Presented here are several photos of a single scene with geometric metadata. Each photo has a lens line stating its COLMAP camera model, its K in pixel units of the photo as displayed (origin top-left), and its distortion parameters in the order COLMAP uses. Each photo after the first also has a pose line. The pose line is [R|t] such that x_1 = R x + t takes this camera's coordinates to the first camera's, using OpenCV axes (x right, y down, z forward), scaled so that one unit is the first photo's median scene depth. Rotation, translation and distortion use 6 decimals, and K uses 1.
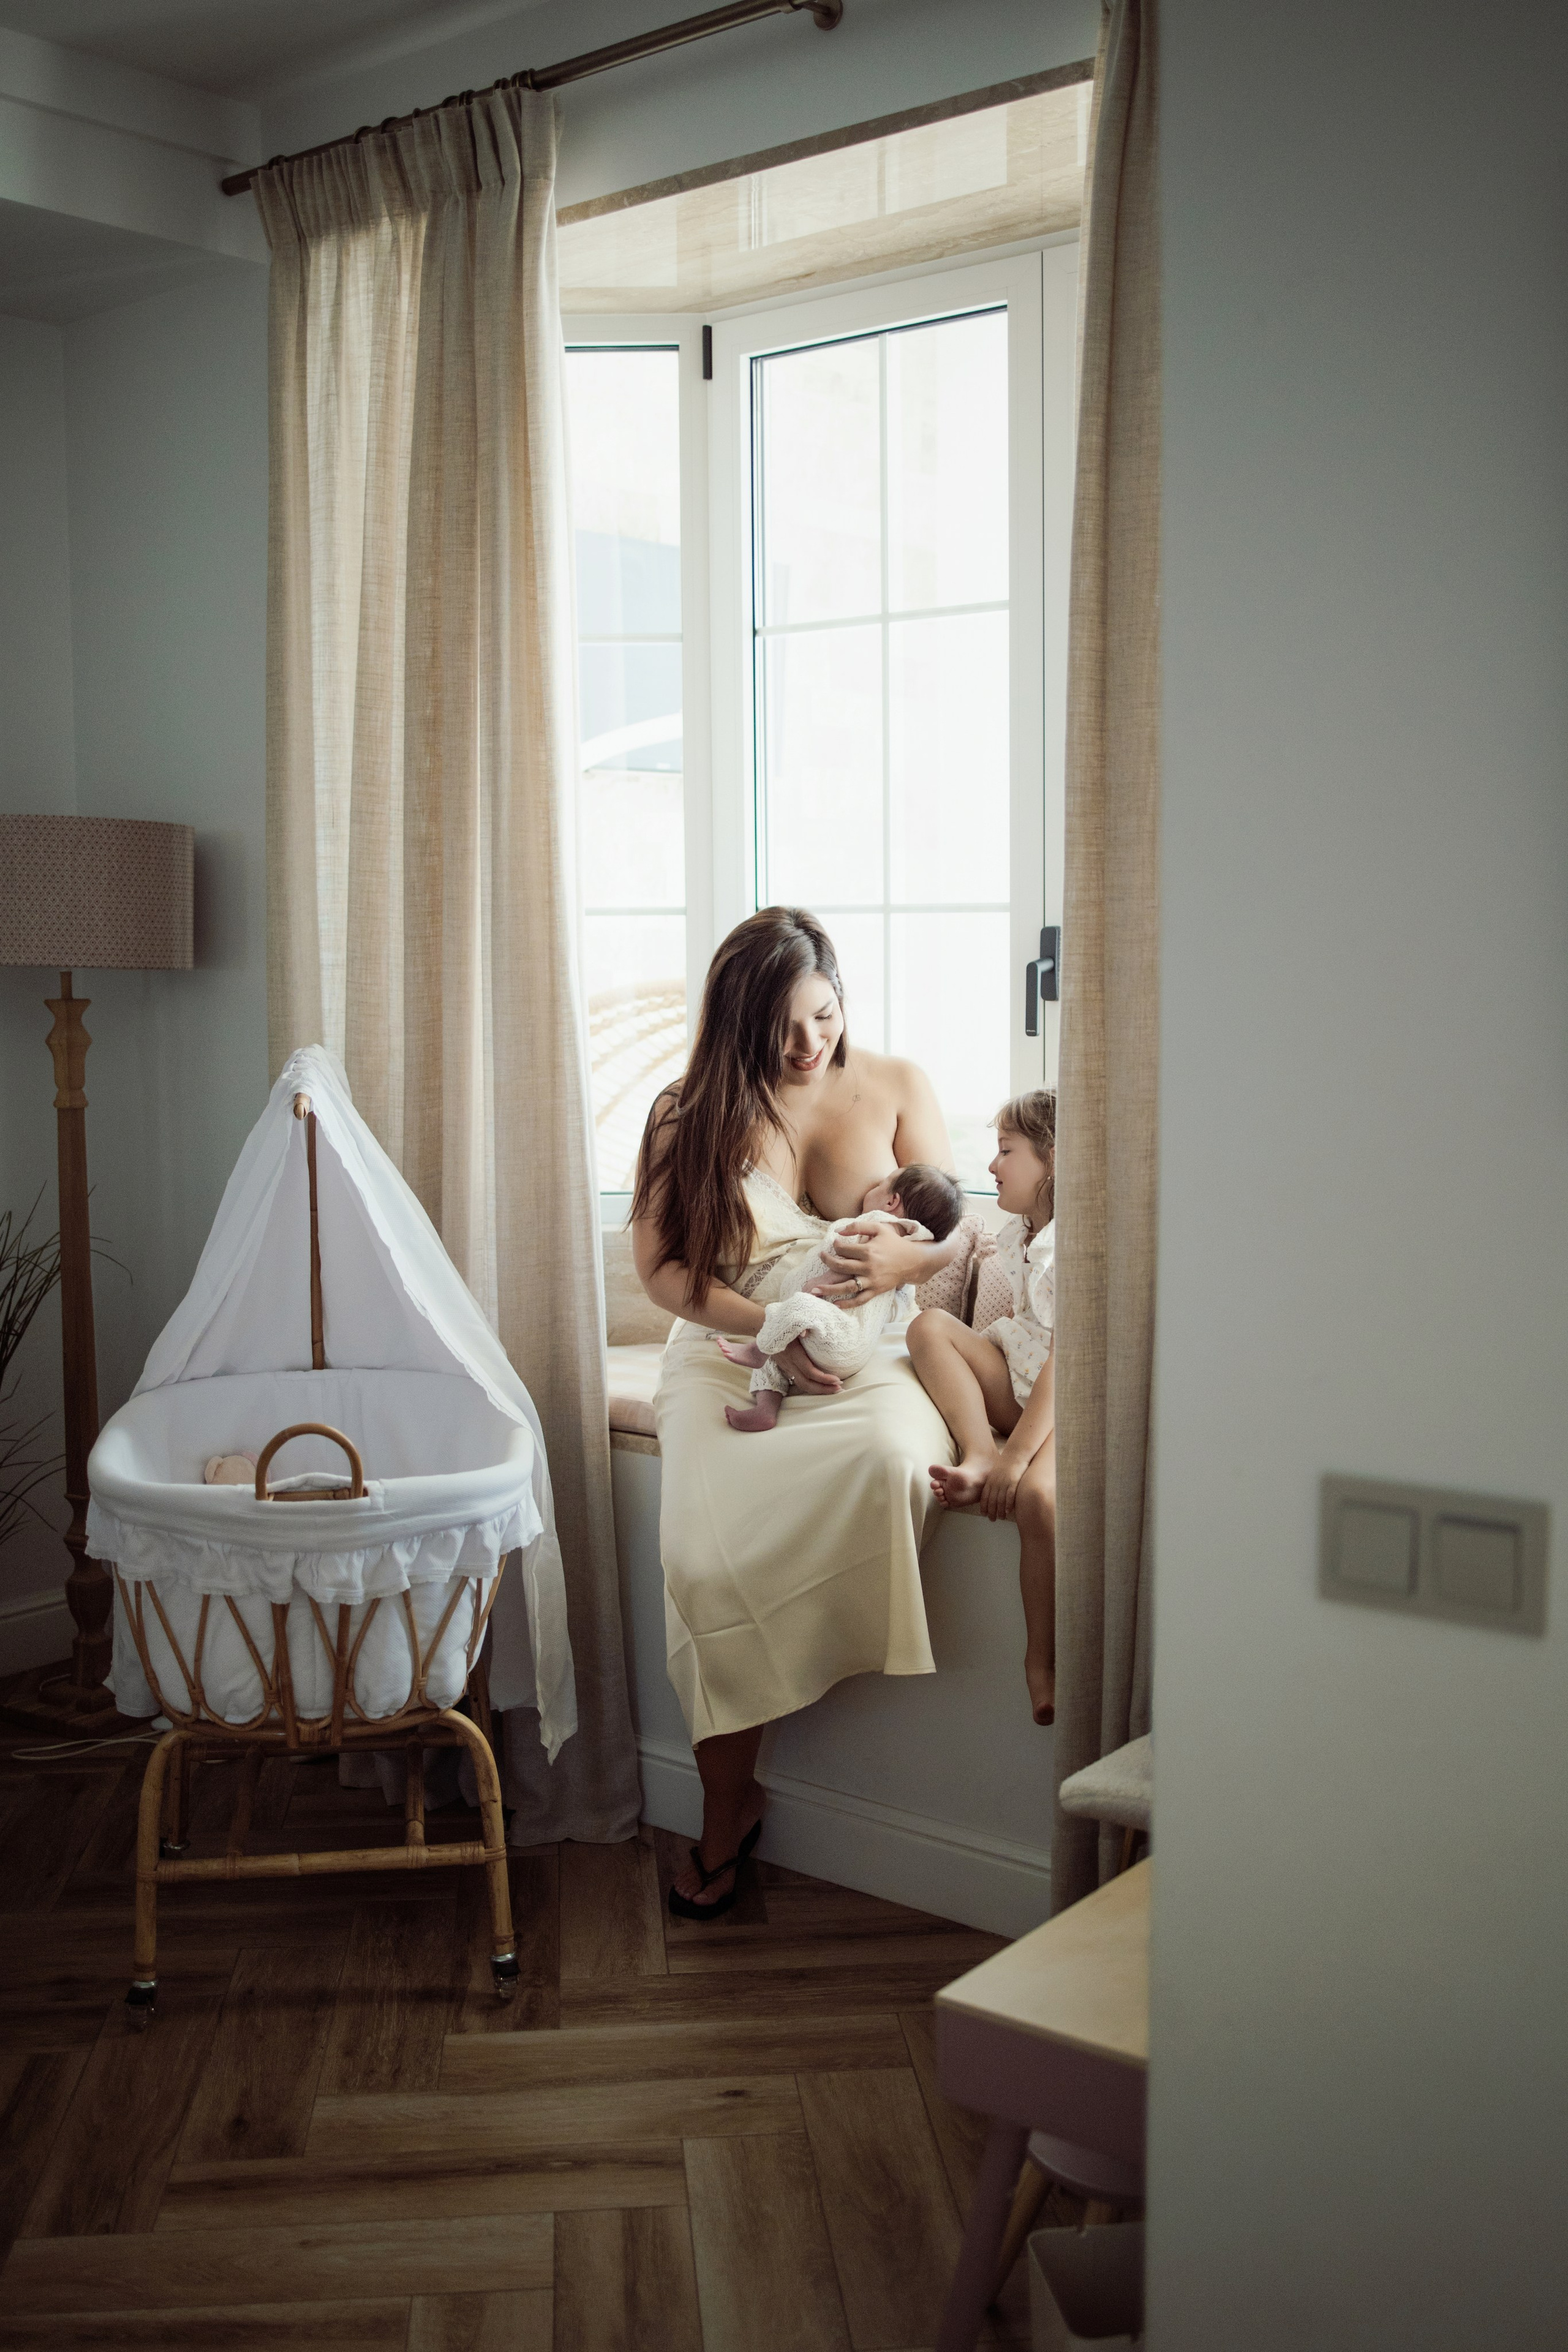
lens RADIAL K [[2382.0, 0, 779.8], [0, 2382.0, 1169.1], [0, 0, 1]] dist [-0.045946, 0.000000]
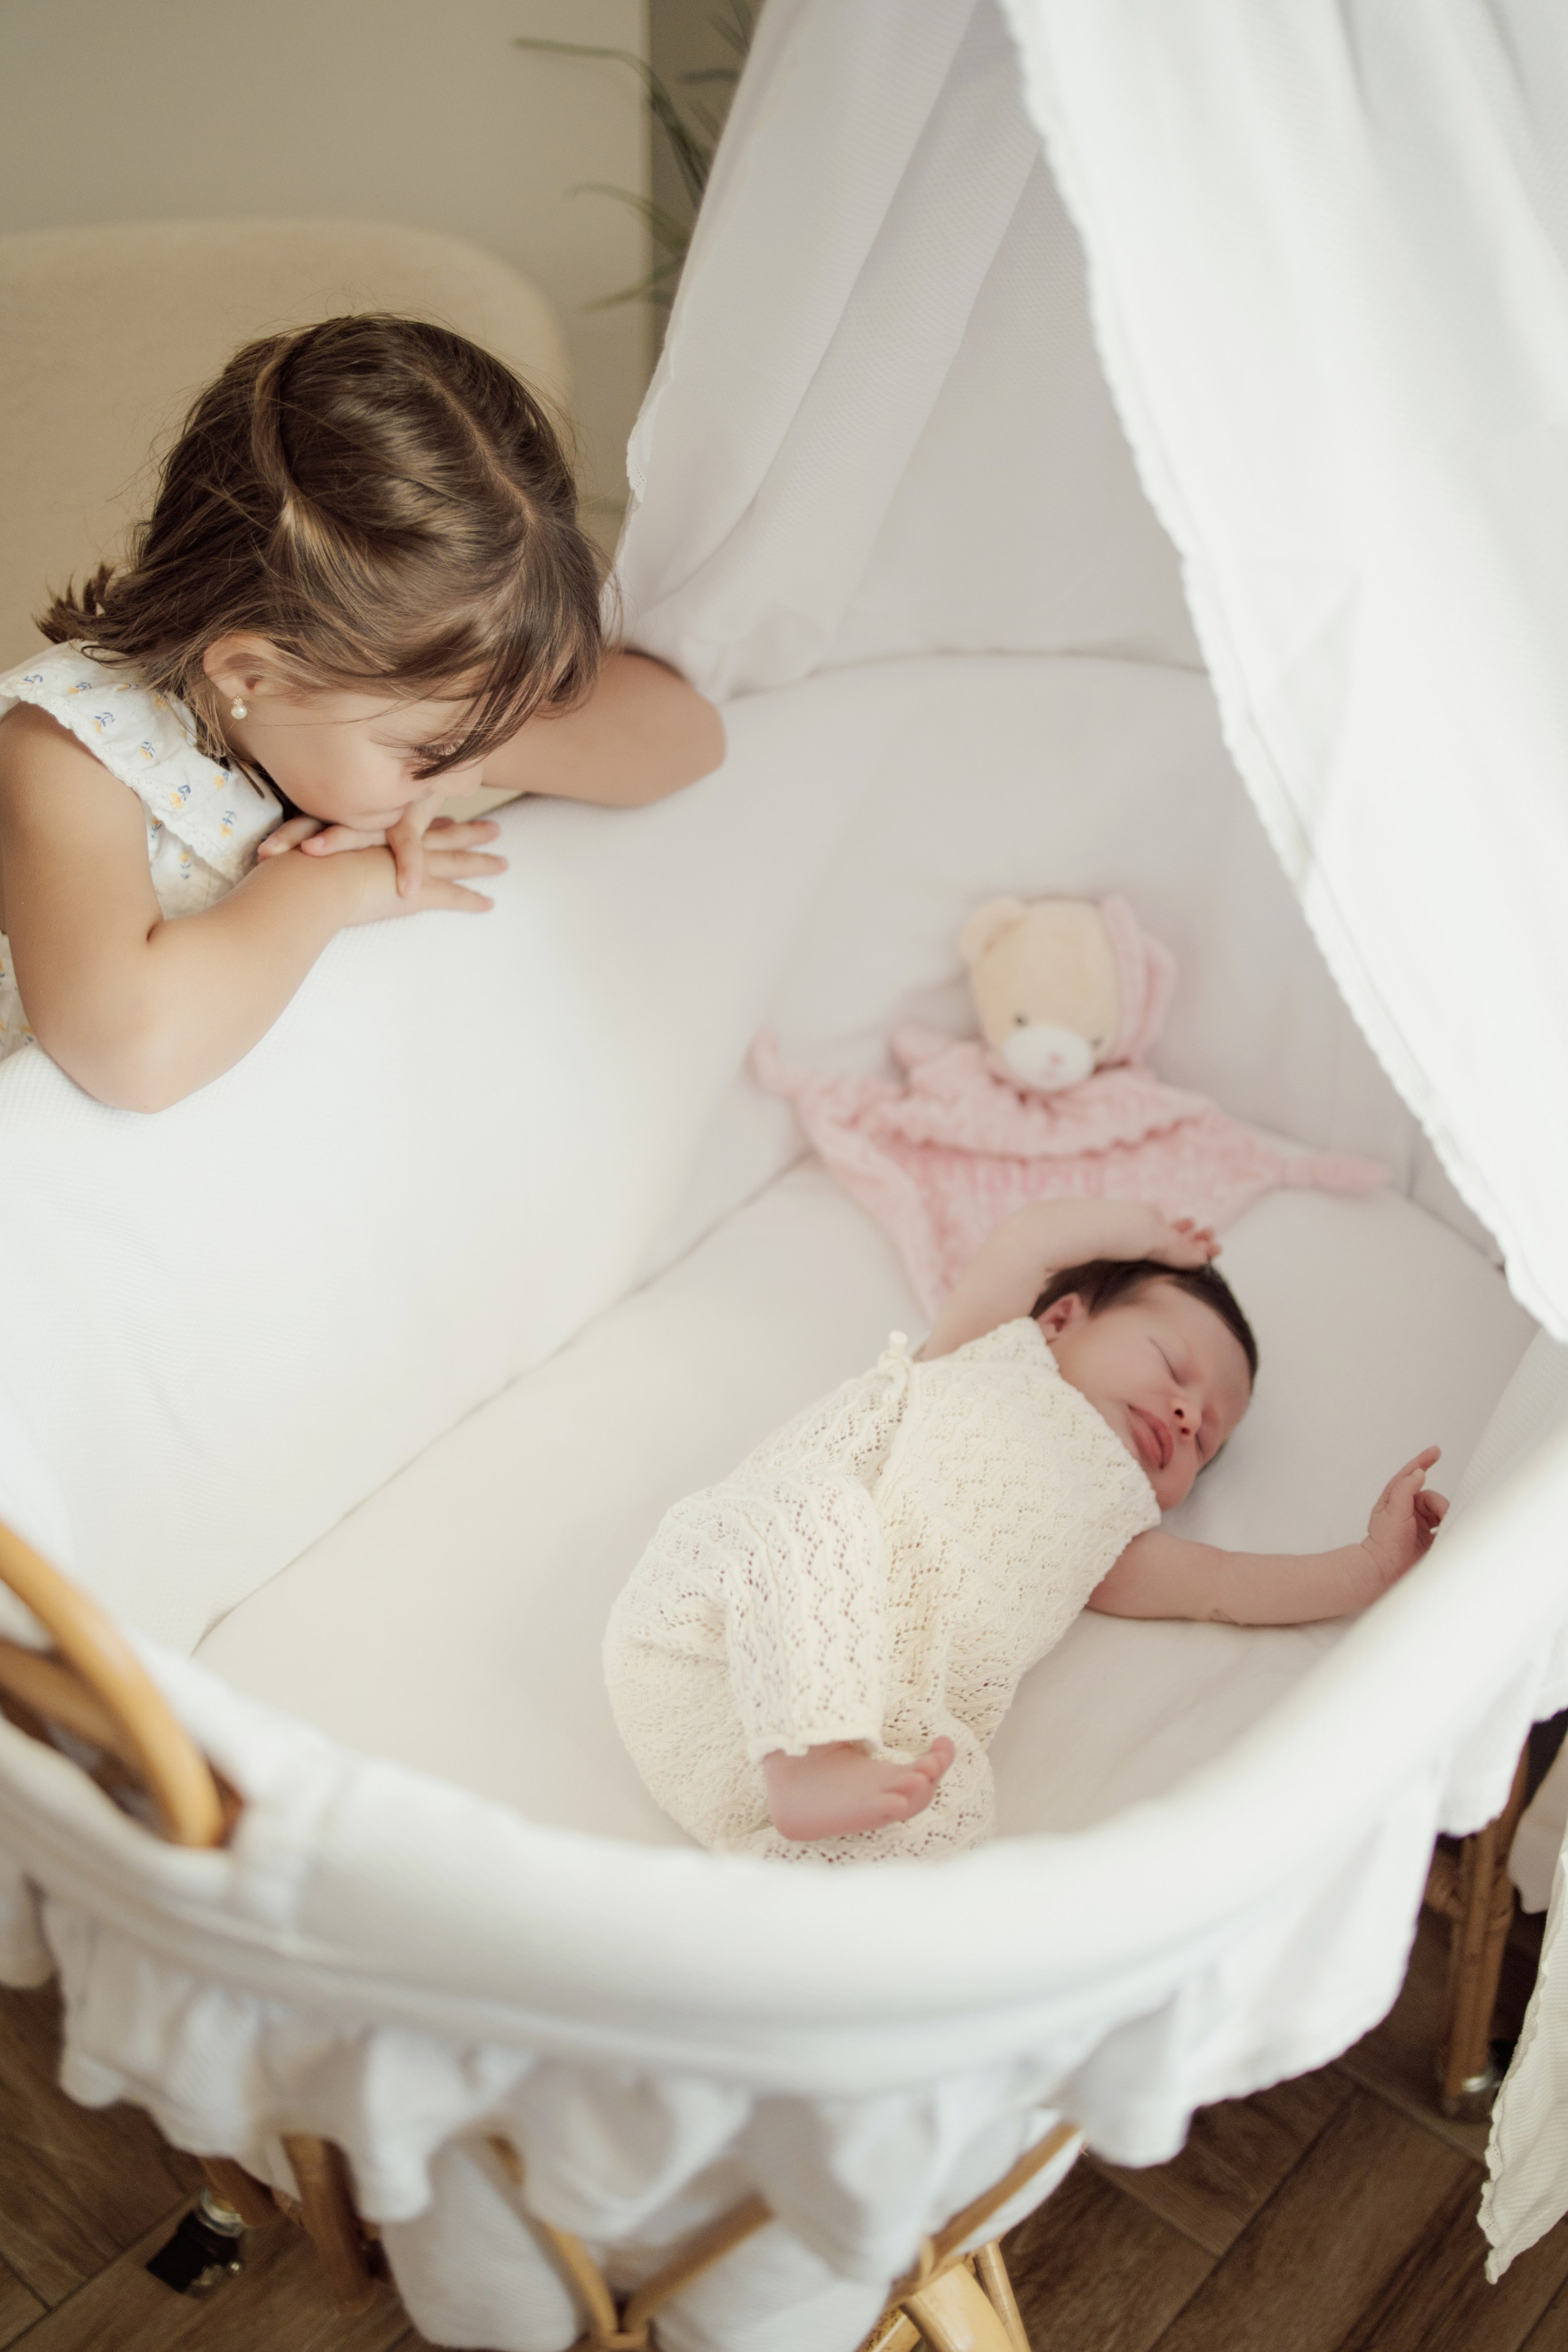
lens RADIAL K [[2382.0, 0, 798.0], [0, 2382.0, 1191.8], [0, 0, 1]] dist [-0.045946, 0.000000]
pose [[0.677889, 0.436576, -0.591496, -0.036821], [-0.098732, 0.851352, 0.515221, -0.017914], [0.728505, -0.290863, 0.620226, 0.774572]]
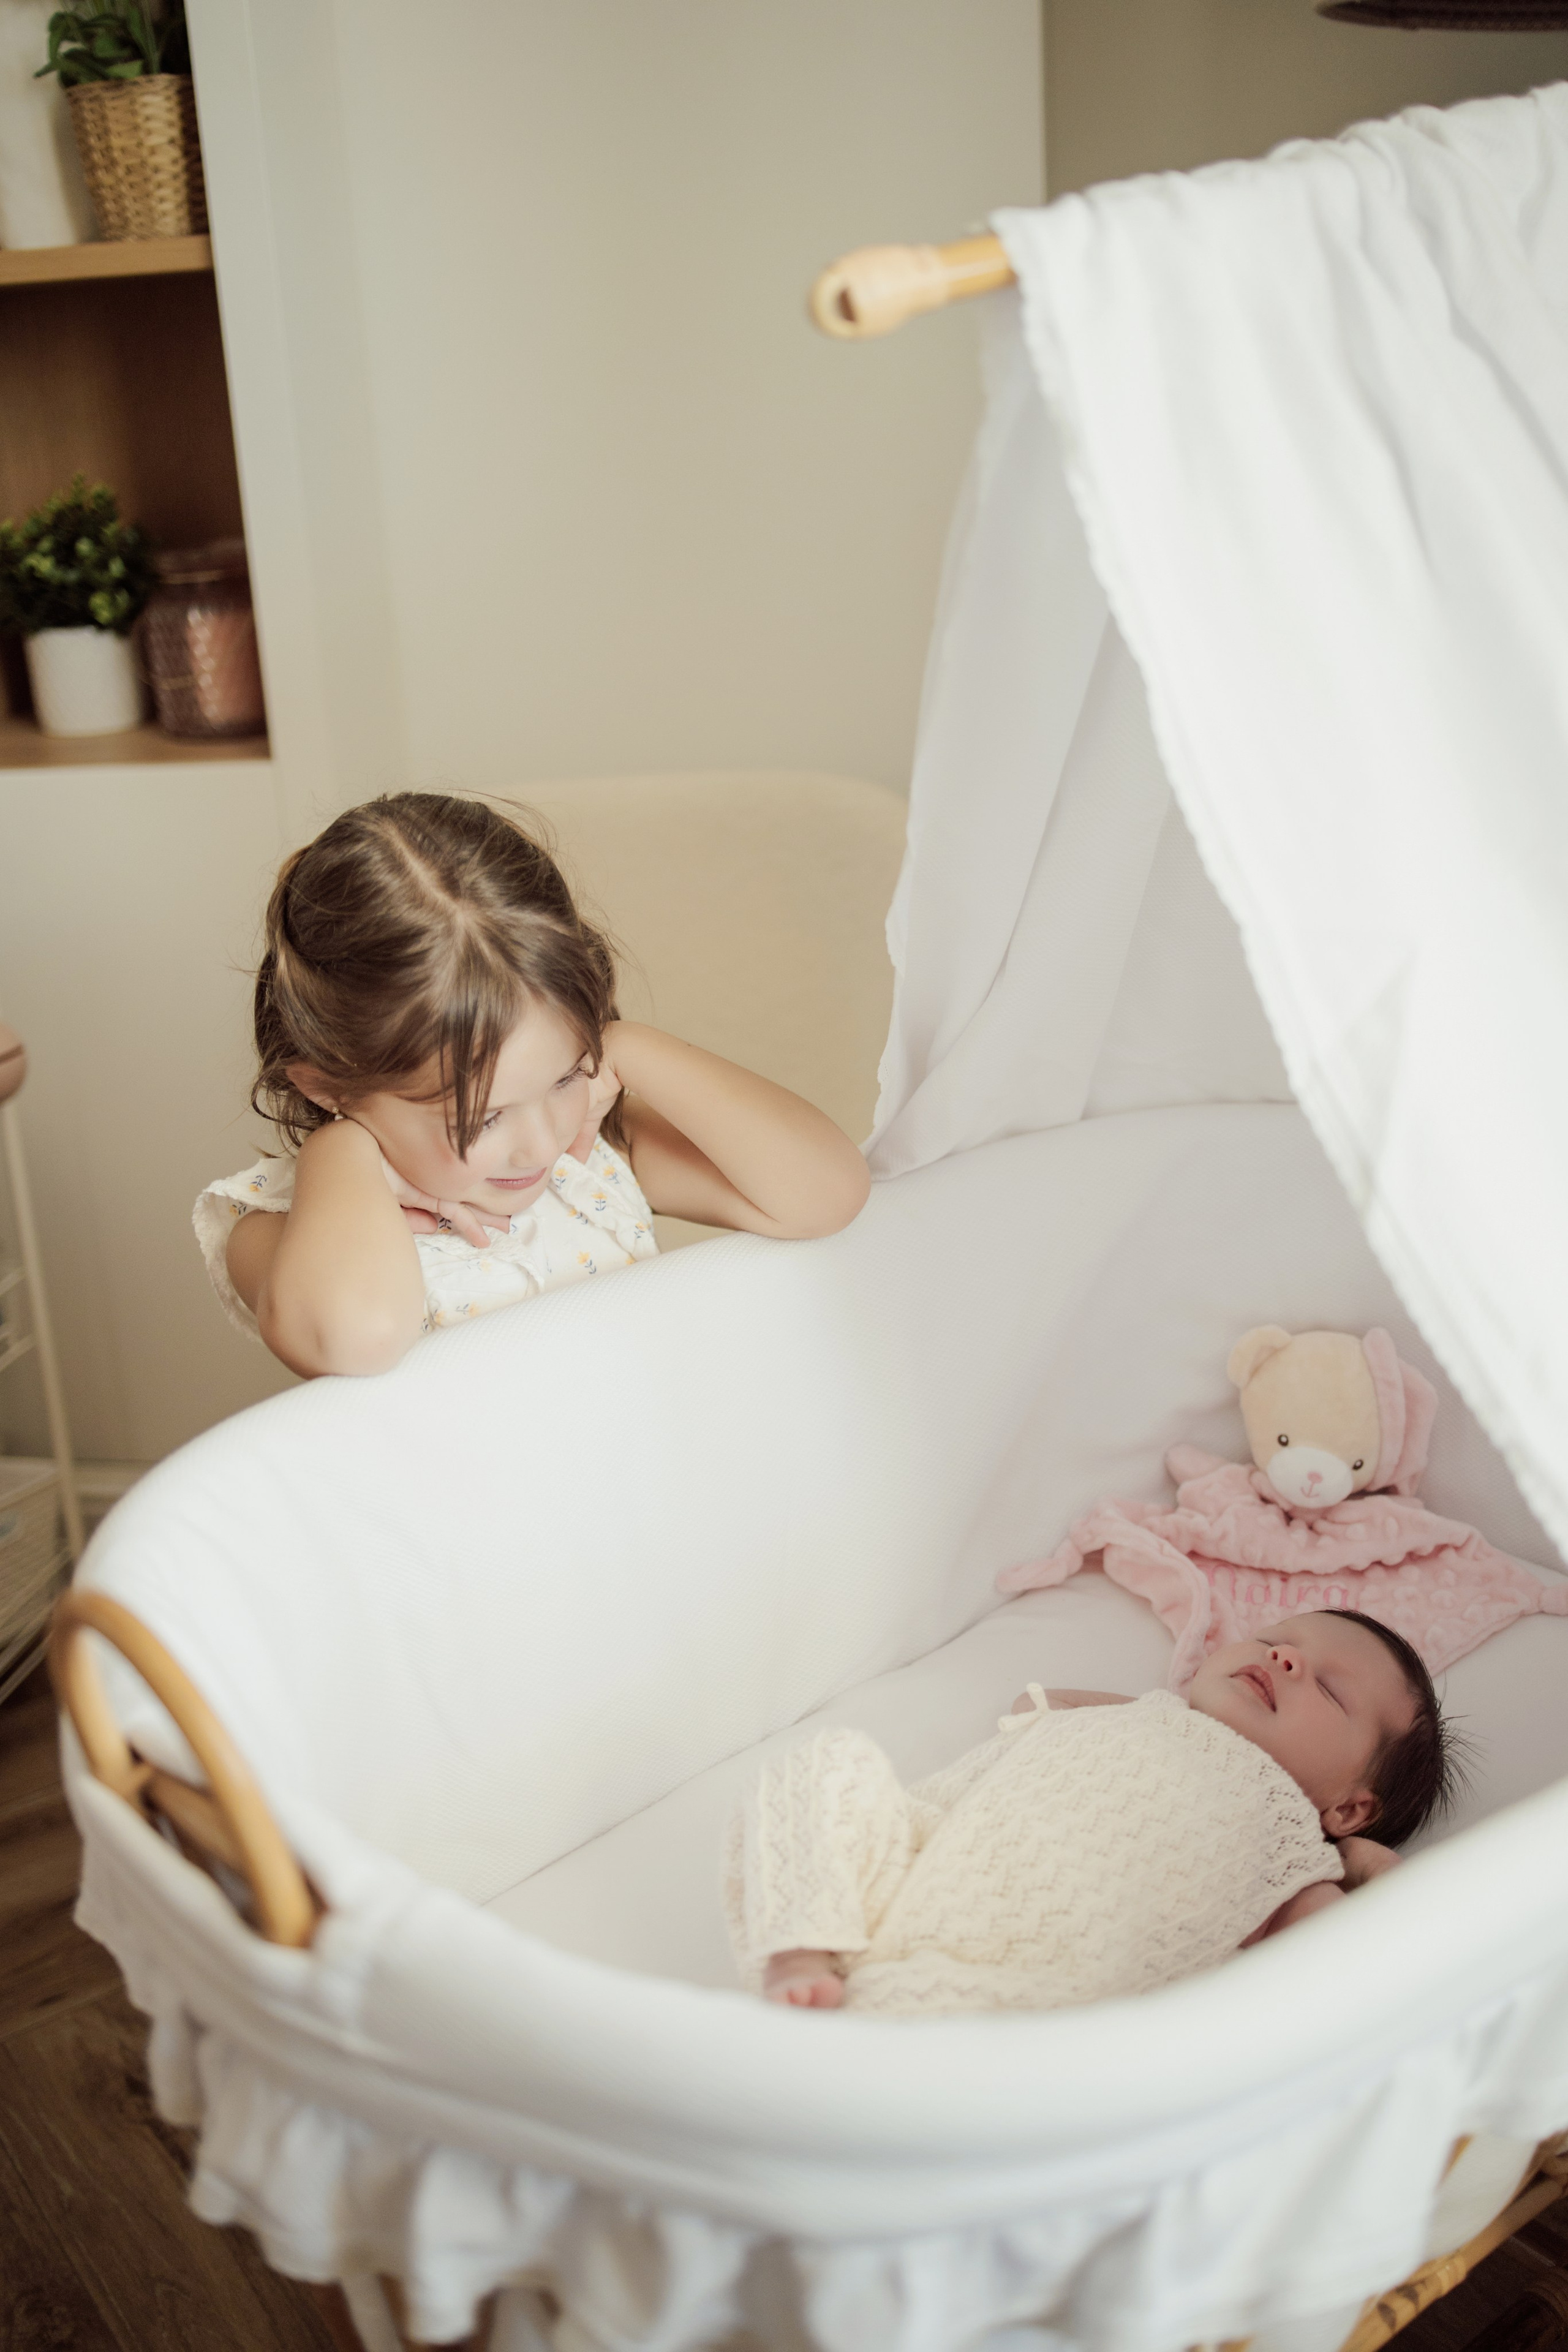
lens RADIAL K [[2382.0, 0, 783.4], [0, 2382.0, 1193.4], [0, 0, 1]] dist [-0.045946, 0.000000]
pose [[0.495432, 0.291079, -0.818425, 0.020197], [-0.042876, 0.949231, 0.311646, -0.009954], [0.867588, -0.119308, 0.482759, 0.782429]]
